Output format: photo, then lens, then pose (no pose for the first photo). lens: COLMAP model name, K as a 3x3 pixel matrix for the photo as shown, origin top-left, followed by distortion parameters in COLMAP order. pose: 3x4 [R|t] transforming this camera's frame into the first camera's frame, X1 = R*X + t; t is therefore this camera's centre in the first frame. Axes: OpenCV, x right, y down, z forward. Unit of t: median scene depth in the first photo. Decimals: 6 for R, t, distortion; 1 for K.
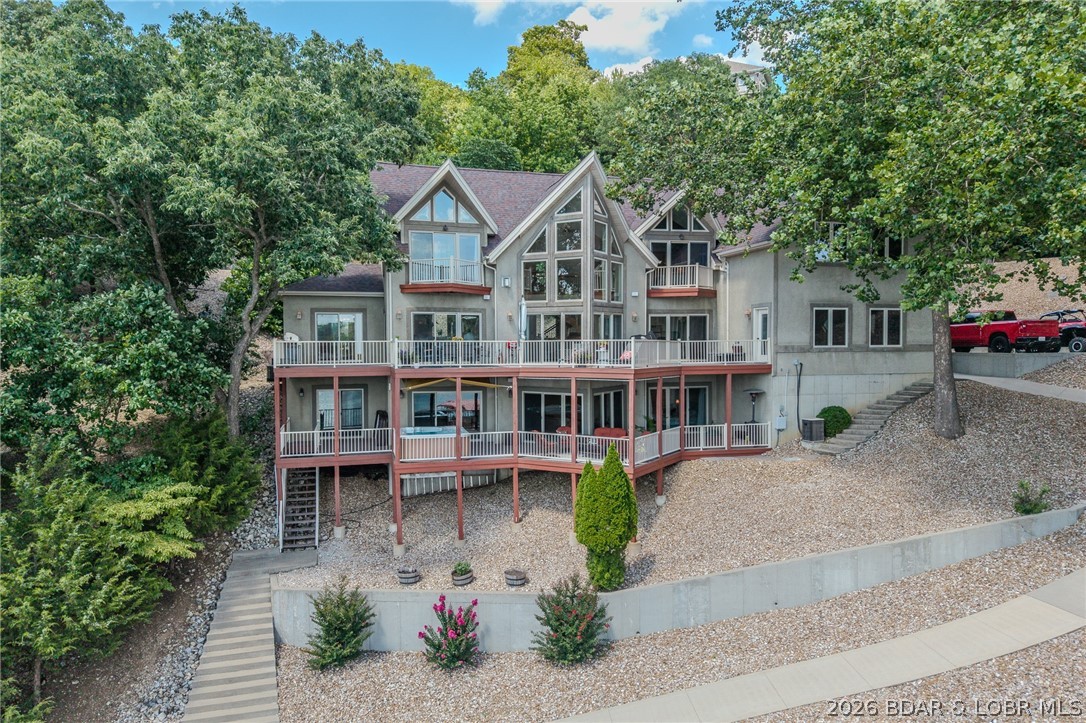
lens RADIAL K [[730.7, 0, 549.5], [0, 730.7, 360.1], [0, 0, 1]] dist [0.017005, -0.006918]
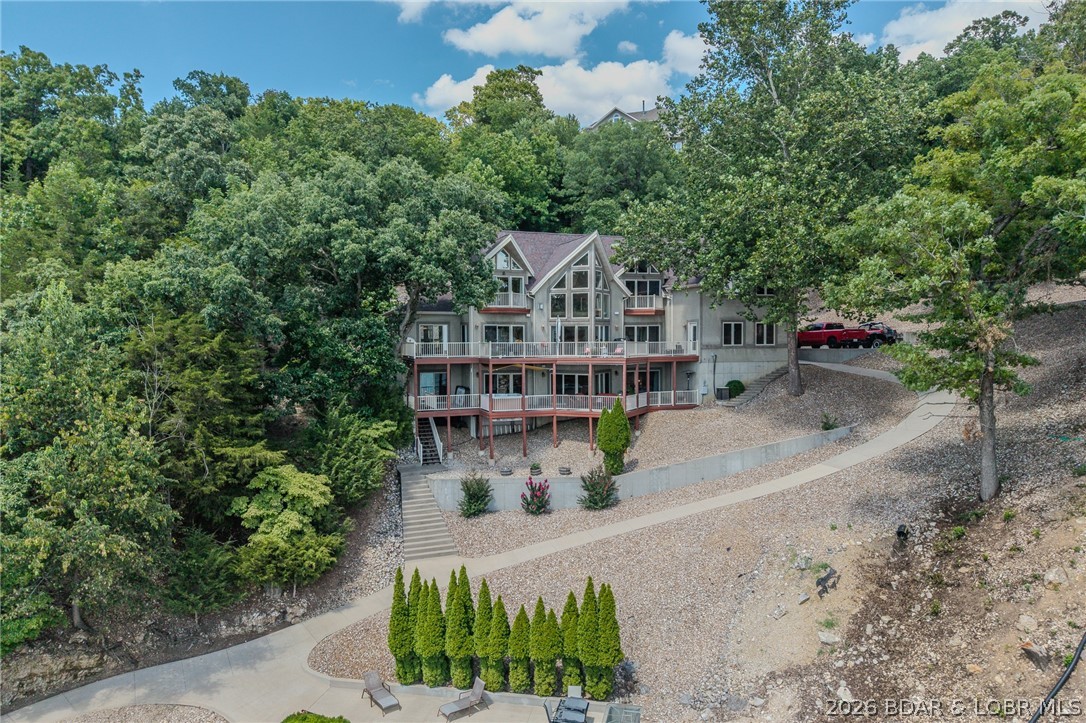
lens RADIAL K [[730.7, 0, 539.2], [0, 730.7, 360.5], [0, 0, 1]] dist [0.017005, -0.006918]
pose [[0.996139, -0.004423, 0.087683, -0.218359], [0.004091, 0.999984, 0.003966, 0.008962], [-0.087699, -0.003592, 0.996141, -0.668733]]
